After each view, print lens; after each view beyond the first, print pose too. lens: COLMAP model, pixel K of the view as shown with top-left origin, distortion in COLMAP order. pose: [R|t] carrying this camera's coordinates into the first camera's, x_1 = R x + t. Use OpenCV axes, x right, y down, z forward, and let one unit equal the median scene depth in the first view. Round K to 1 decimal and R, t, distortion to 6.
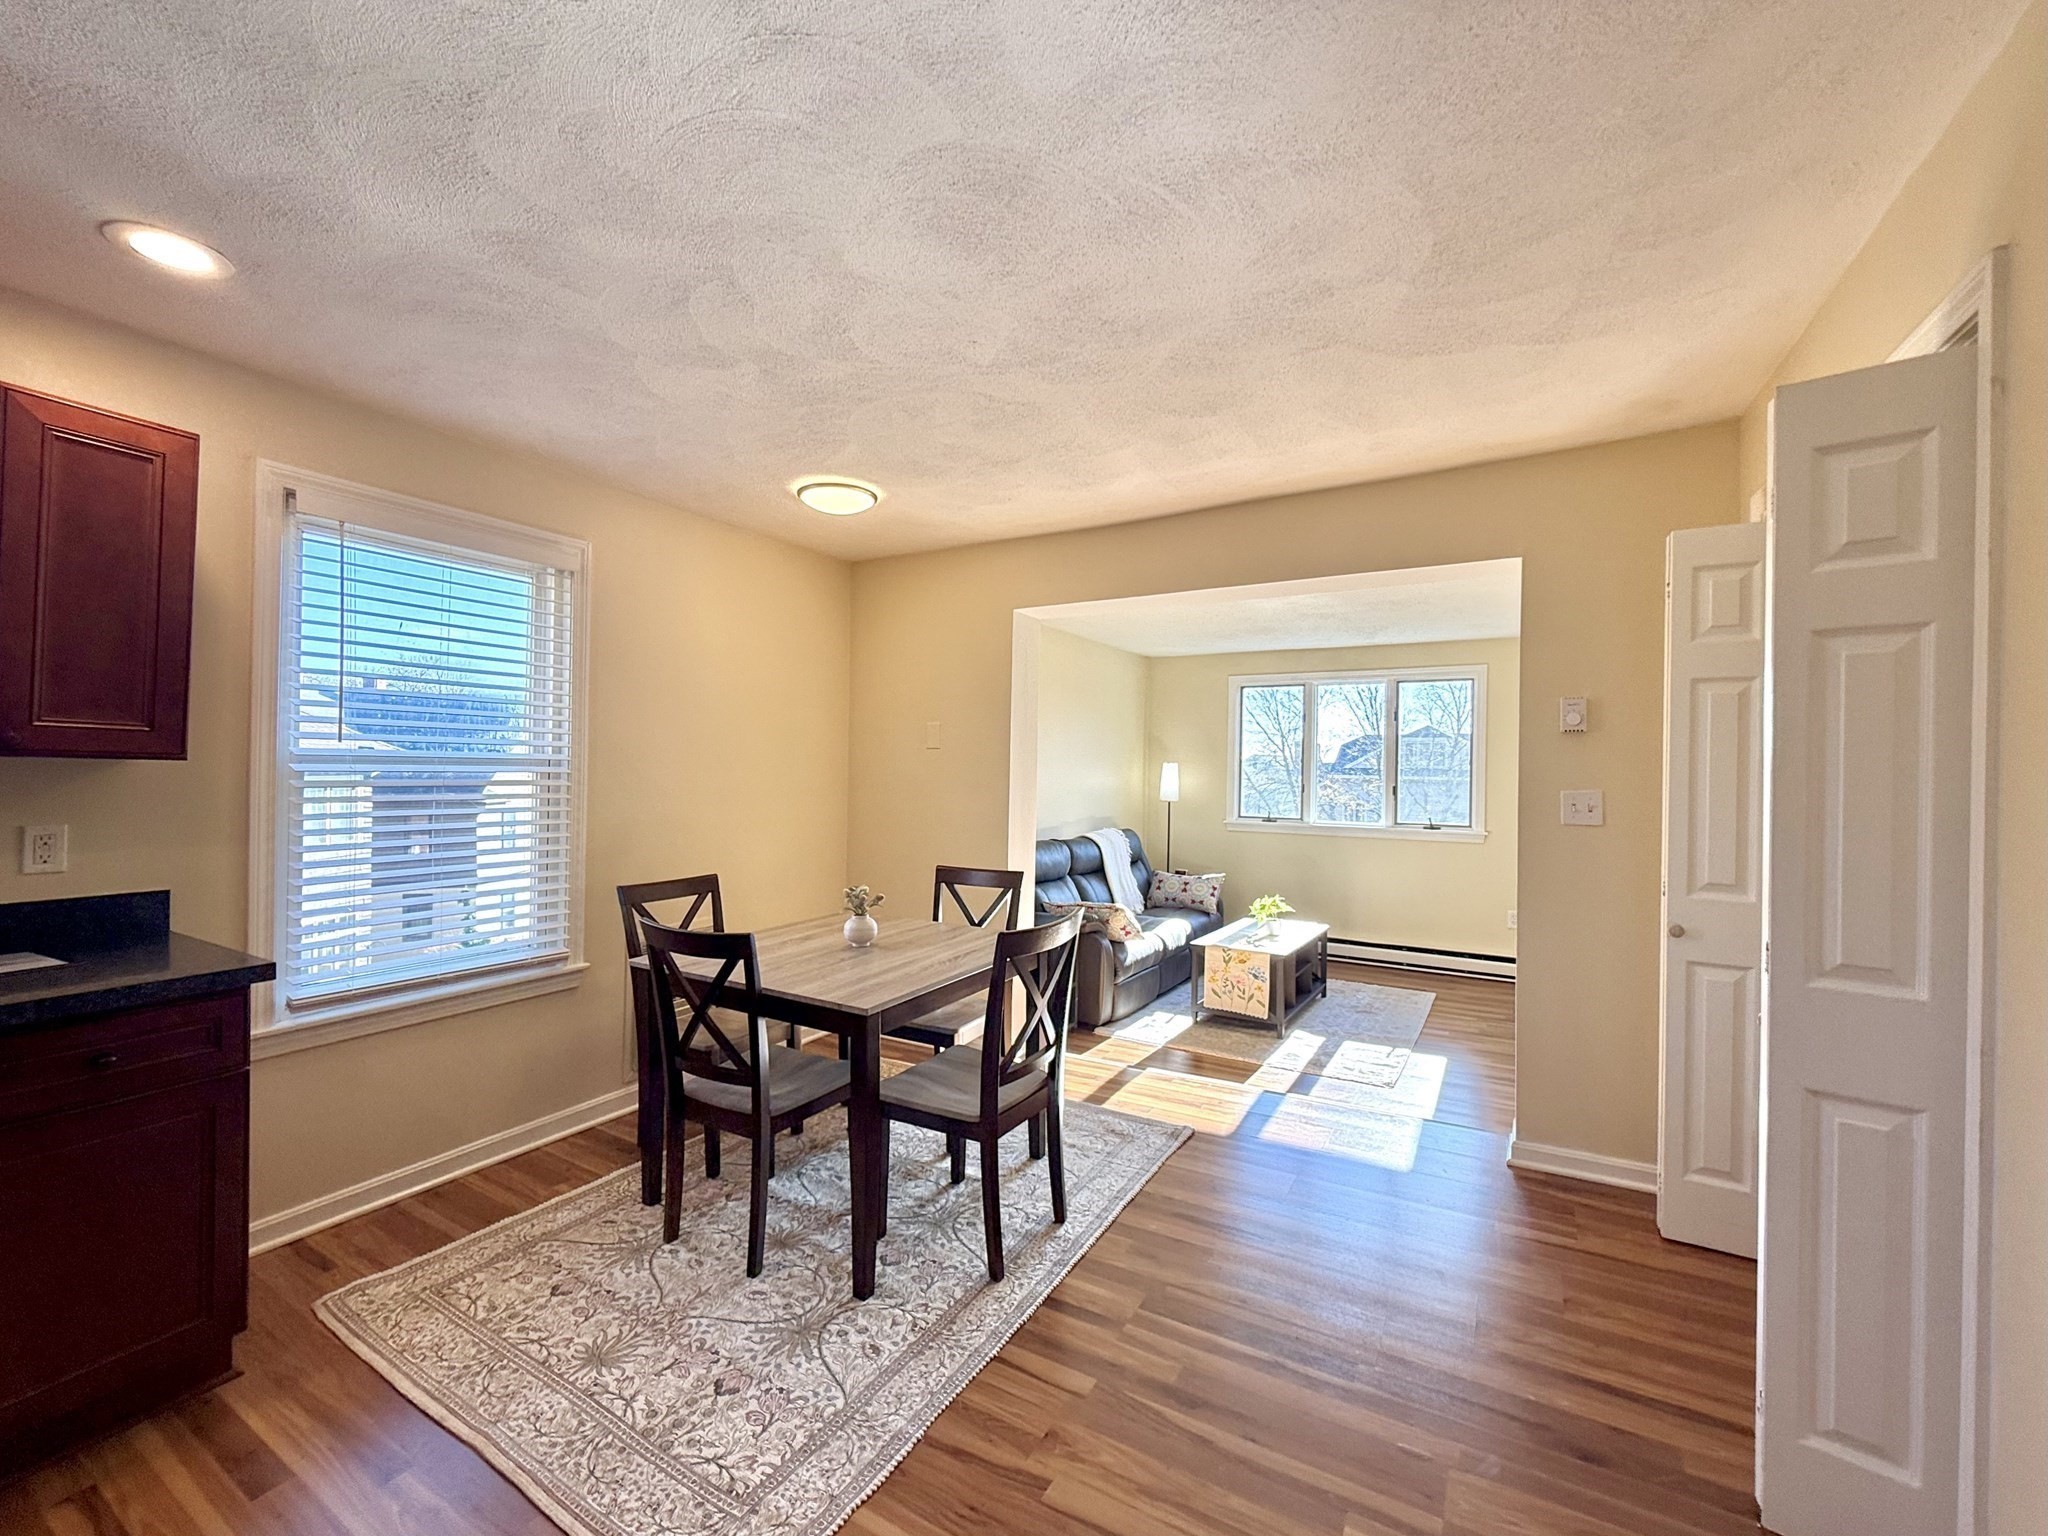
lens RADIAL K [[844.0, 0, 1028.3], [0, 844.0, 772.3], [0, 0, 1]] dist [-0.000373, 0.000759]
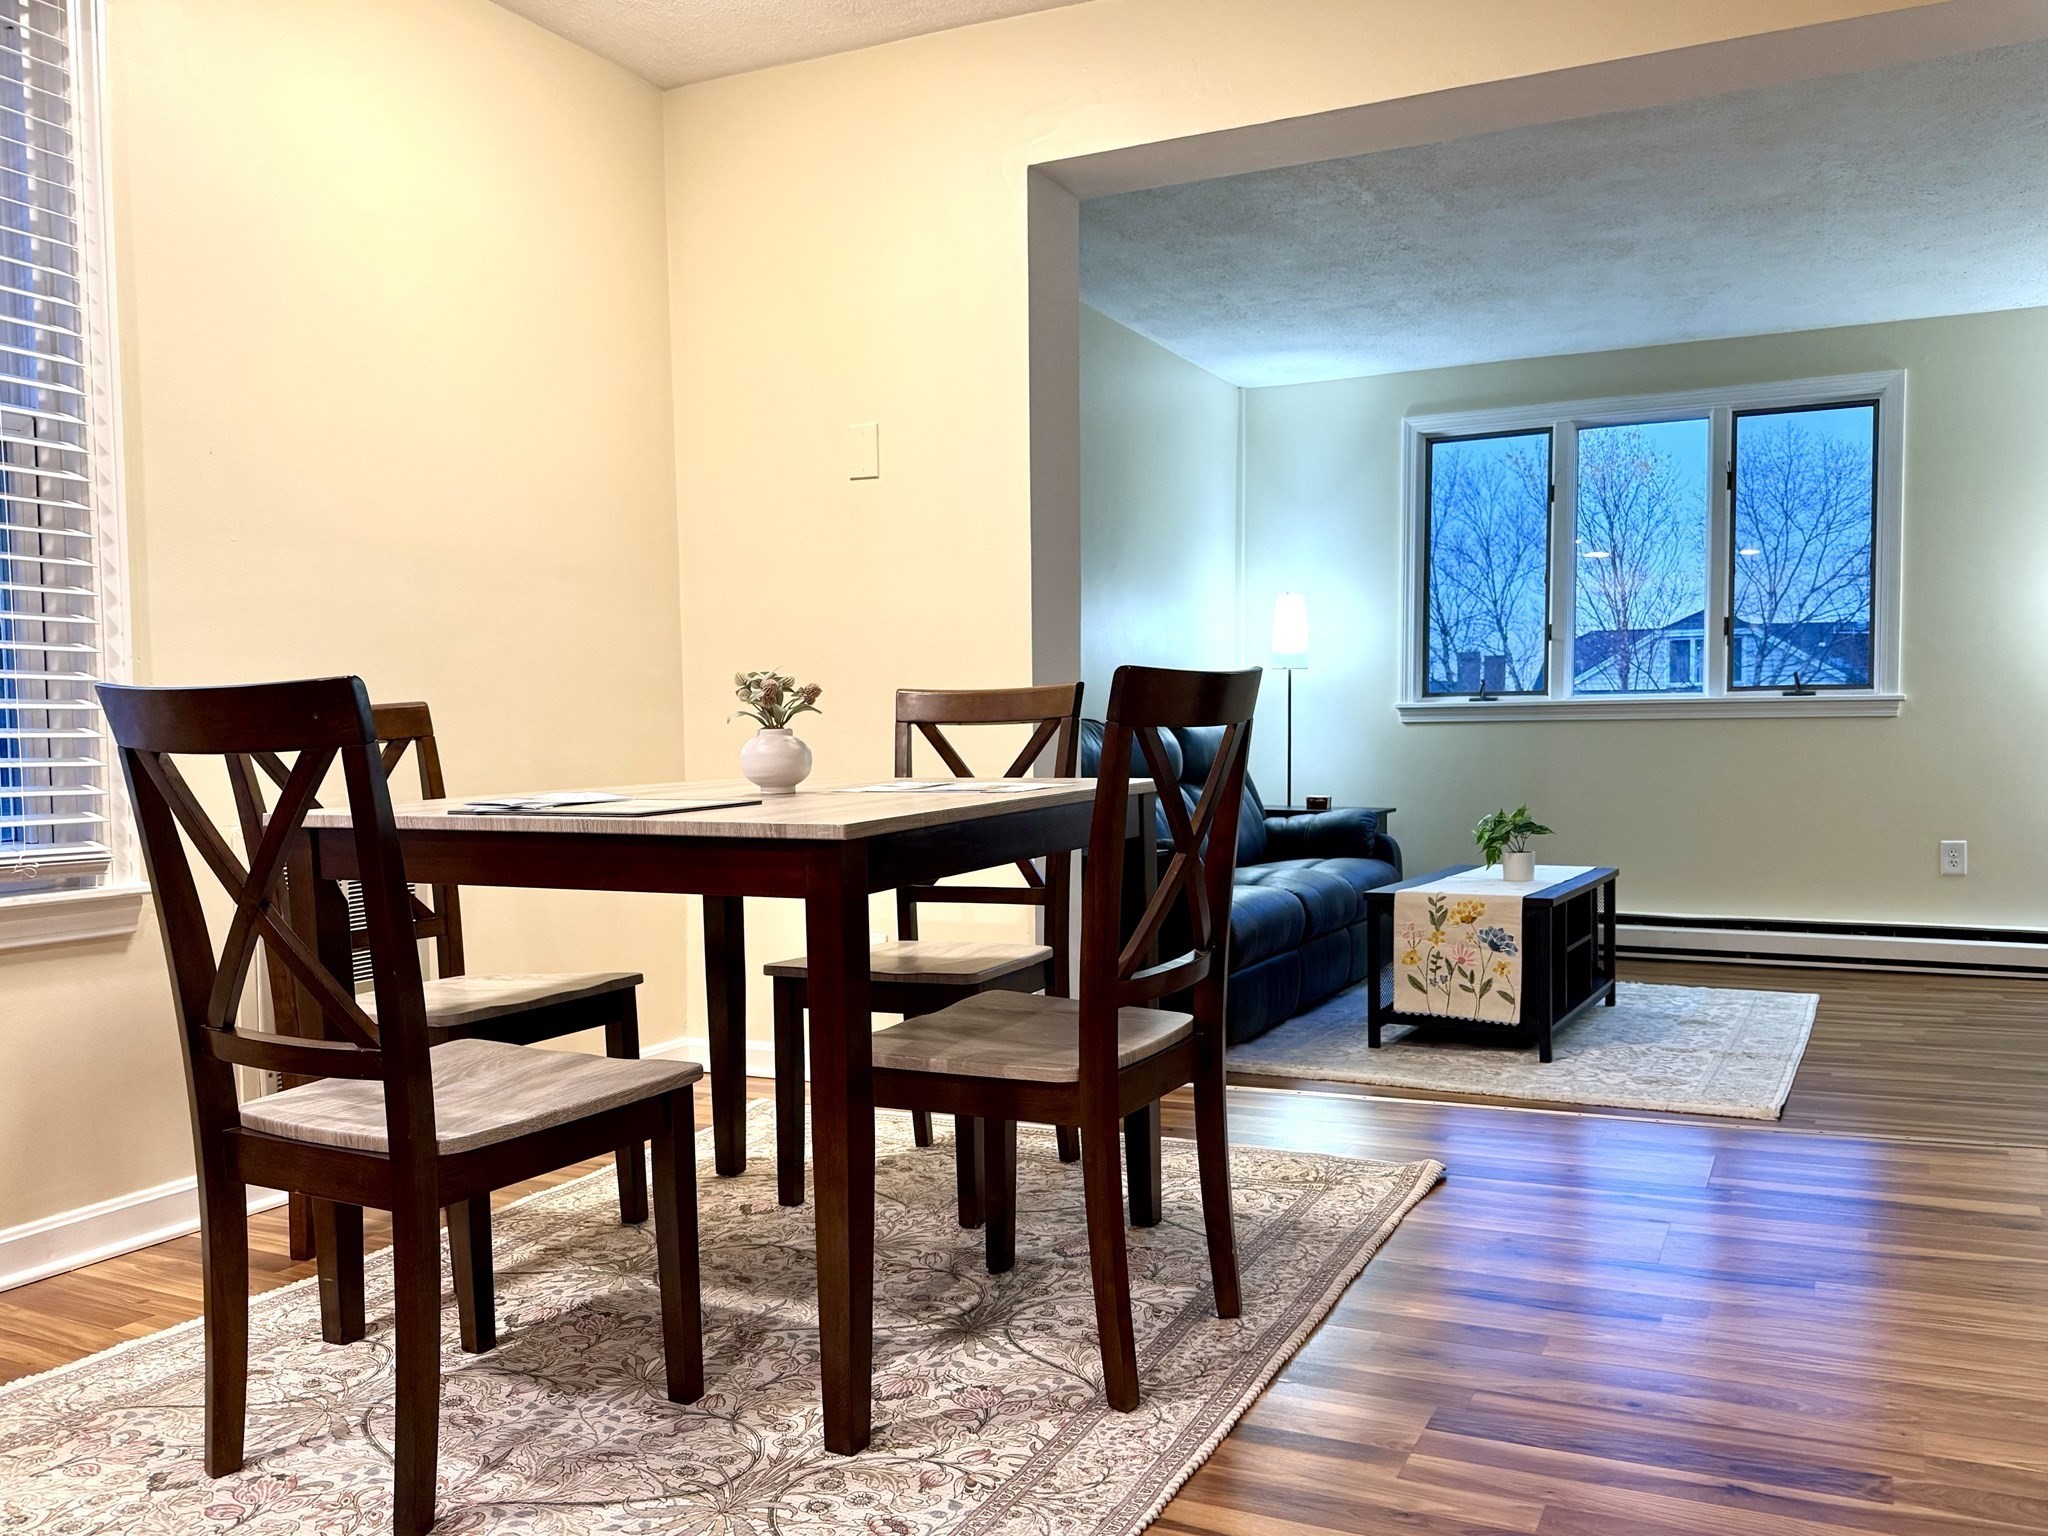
lens RADIAL K [[1591.5, 0, 1087.9], [0, 1591.5, 823.1], [0, 0, 1]] dist [0.123069, -0.157123]
pose [[0.995813, -0.031692, 0.085741, -0.089833], [0.026941, 0.998066, 0.056019, 0.158282], [-0.087350, -0.053474, 0.994741, 0.076680]]
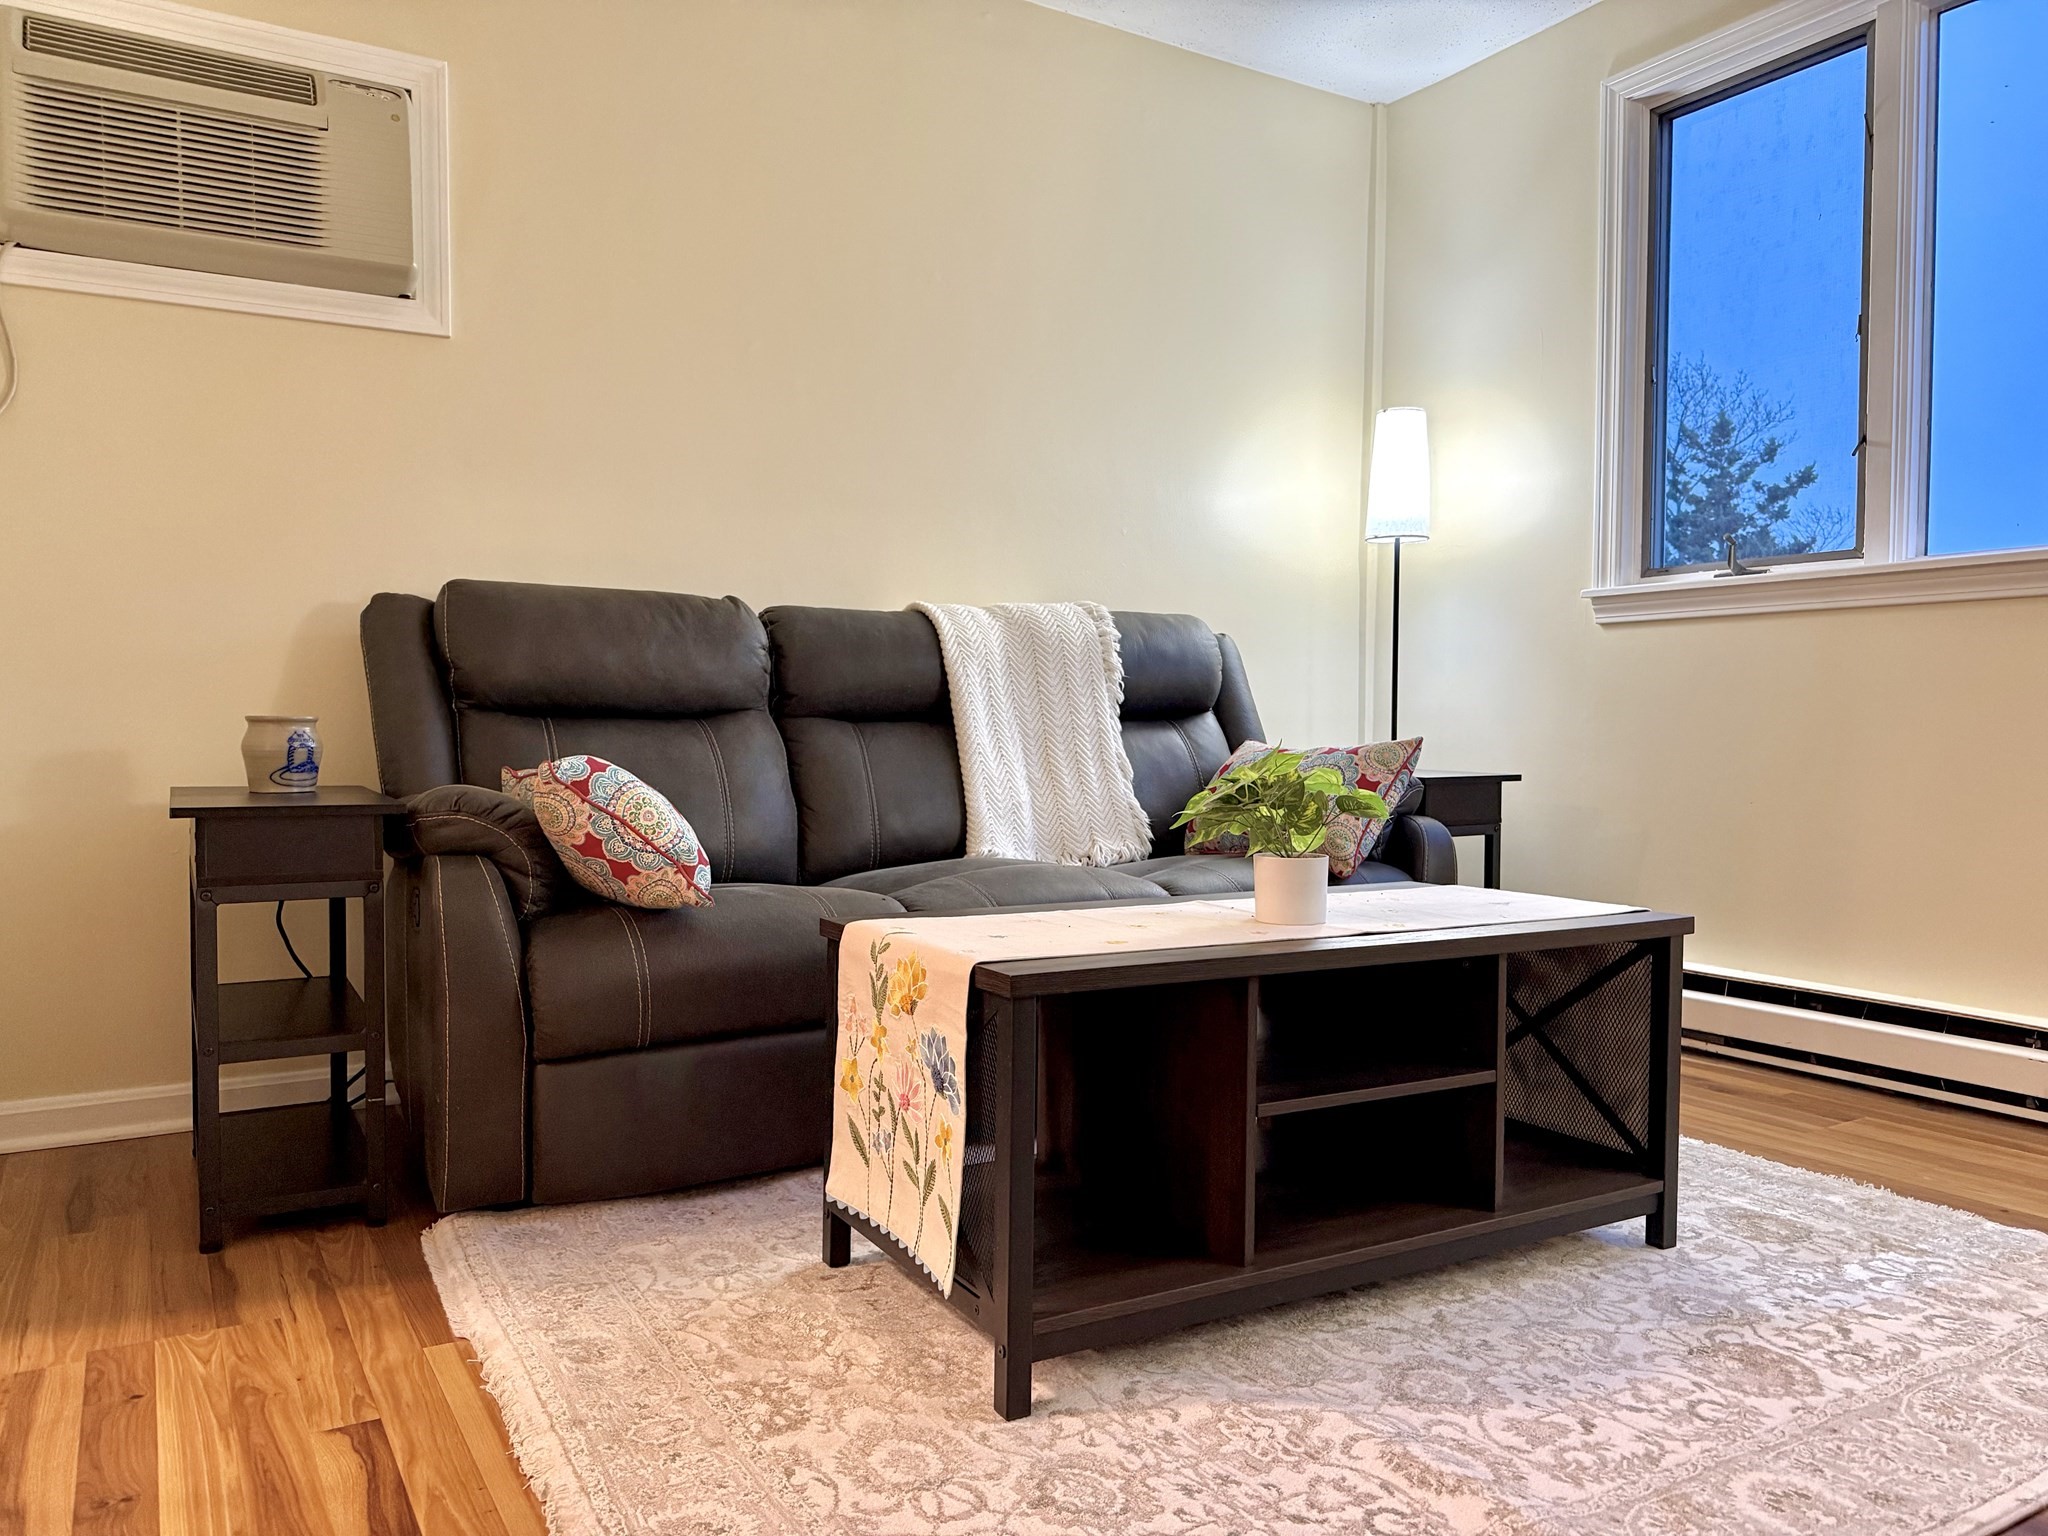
lens RADIAL K [[1477.9, 0, 1037.2], [0, 1477.9, 717.0], [0, 0, 1]] dist [0.049282, -0.003522]
pose [[0.879826, -0.015002, -0.475059, 0.698261], [0.010528, 0.999872, -0.012077, 0.235978], [0.475179, 0.005624, 0.879871, 1.034849]]
